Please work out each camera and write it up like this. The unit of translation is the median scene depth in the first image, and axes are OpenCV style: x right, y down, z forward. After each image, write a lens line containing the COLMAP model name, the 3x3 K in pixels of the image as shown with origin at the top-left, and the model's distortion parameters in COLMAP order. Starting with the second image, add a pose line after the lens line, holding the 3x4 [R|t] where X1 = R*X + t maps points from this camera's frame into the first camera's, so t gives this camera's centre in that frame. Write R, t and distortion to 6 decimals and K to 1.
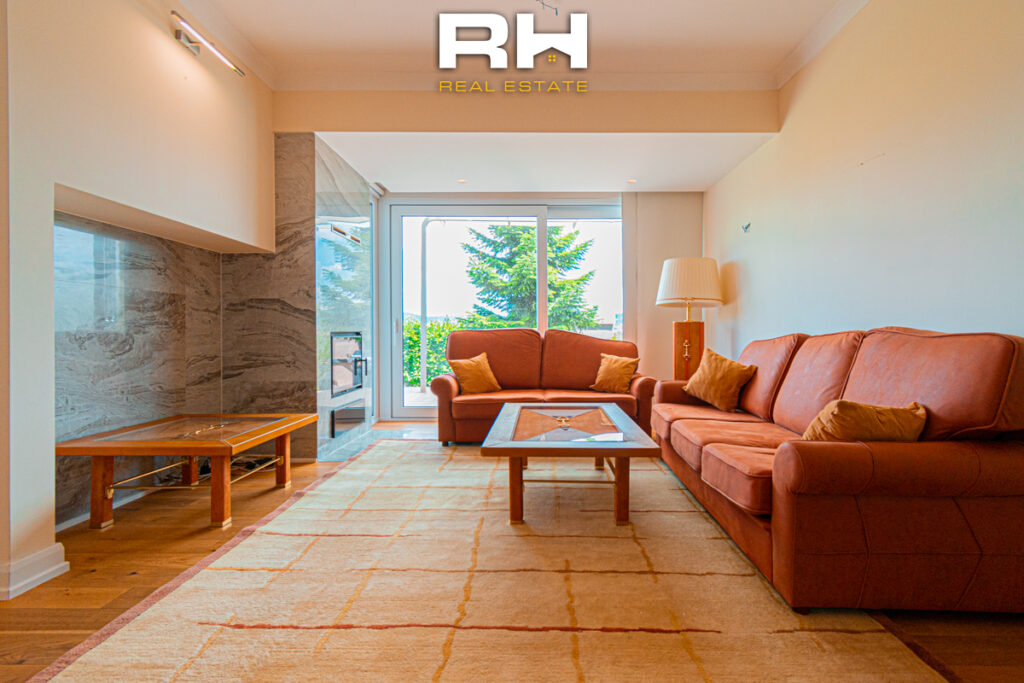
lens RADIAL K [[455.4, 0, 528.1], [0, 455.4, 337.1], [0, 0, 1]] dist [0.003382, -0.000474]
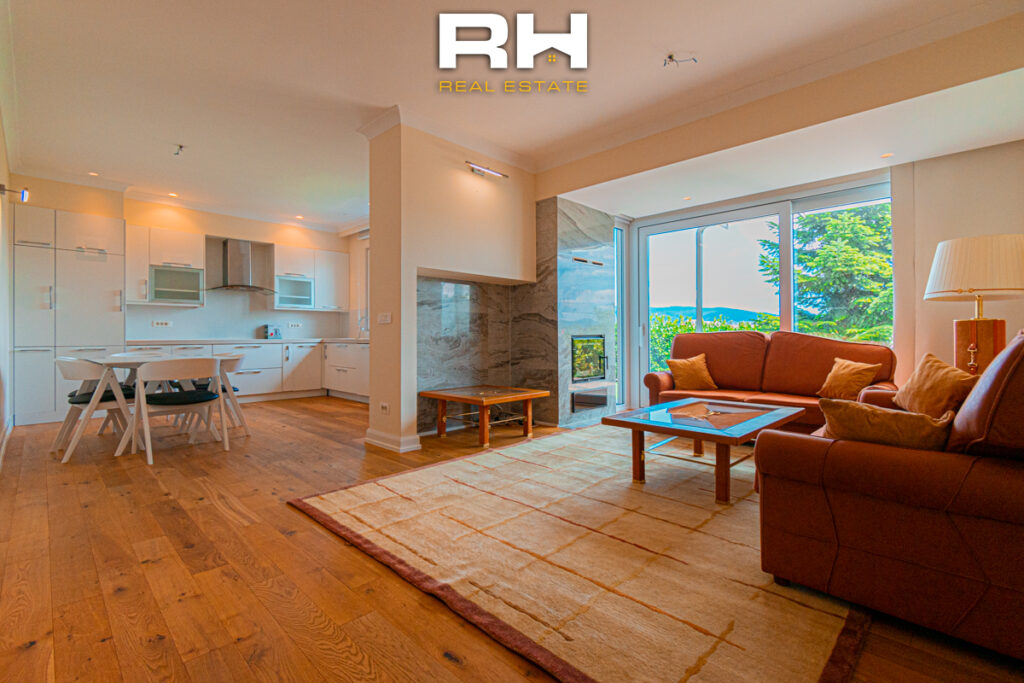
lens RADIAL K [[455.4, 0, 505.2], [0, 455.4, 337.5], [0, 0, 1]] dist [0.003382, -0.000474]
pose [[0.713980, -0.000717, -0.700166, 0.440435], [-0.002147, 0.999993, -0.003213, 0.000317], [0.700163, 0.003797, 0.713973, -0.138107]]
